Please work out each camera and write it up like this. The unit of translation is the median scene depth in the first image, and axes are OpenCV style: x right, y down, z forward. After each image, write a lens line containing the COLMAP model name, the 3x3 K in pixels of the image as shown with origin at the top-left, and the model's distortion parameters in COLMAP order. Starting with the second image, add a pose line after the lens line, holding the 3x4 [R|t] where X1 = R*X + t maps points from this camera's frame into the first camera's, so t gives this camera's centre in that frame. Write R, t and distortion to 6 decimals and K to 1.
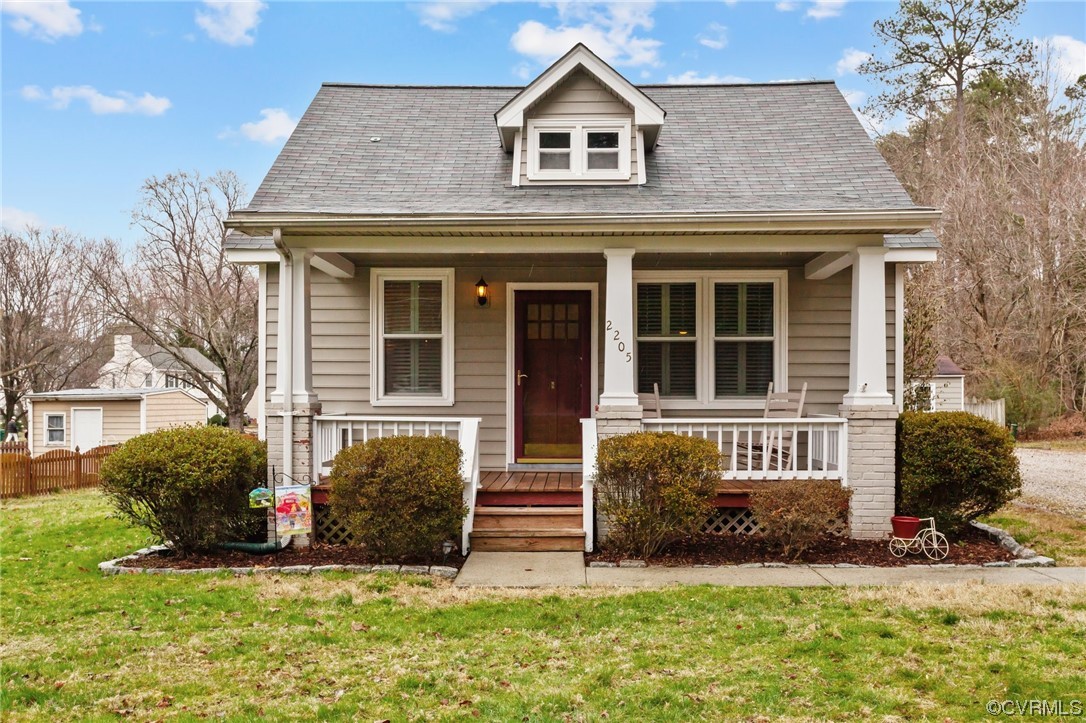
lens RADIAL K [[975.1, 0, 543.5], [0, 975.1, 408.5], [0, 0, 1]] dist [0.011197, 0.005312]
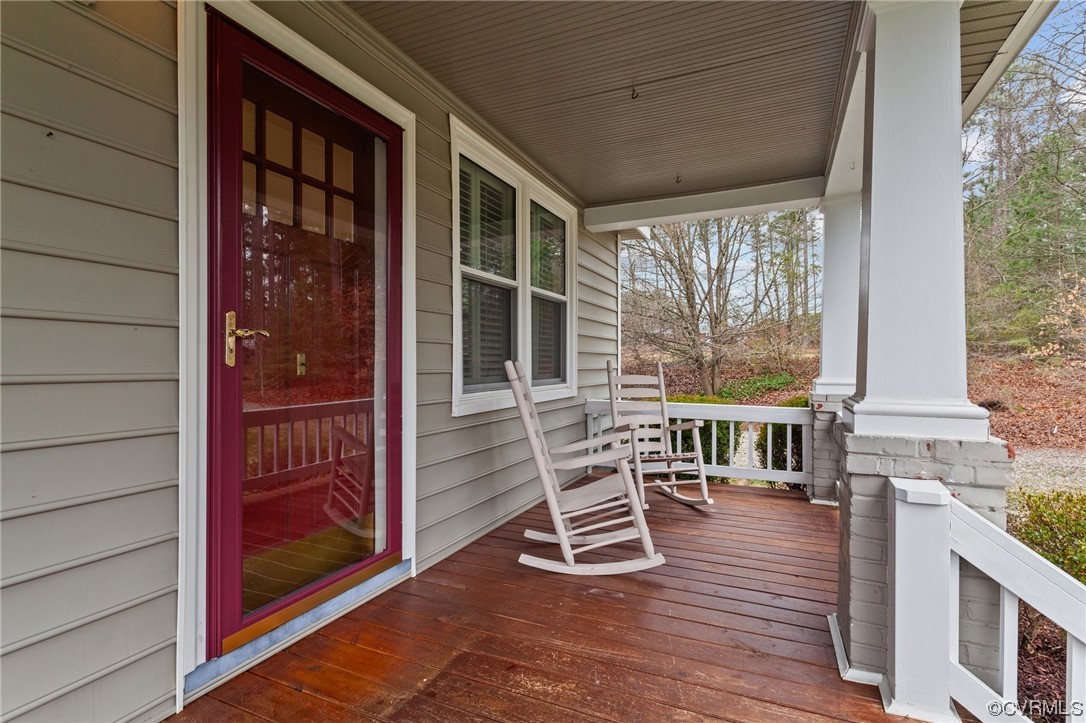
lens RADIAL K [[516.0, 0, 545.8], [0, 516.0, 363.6], [0, 0, 1]] dist [0.000404, 0.000178]
pose [[0.386755, -0.002871, 0.922178, -0.121526], [0.008710, 0.999962, -0.000539, -0.024062], [-0.922141, 0.008241, 0.386765, 0.858029]]
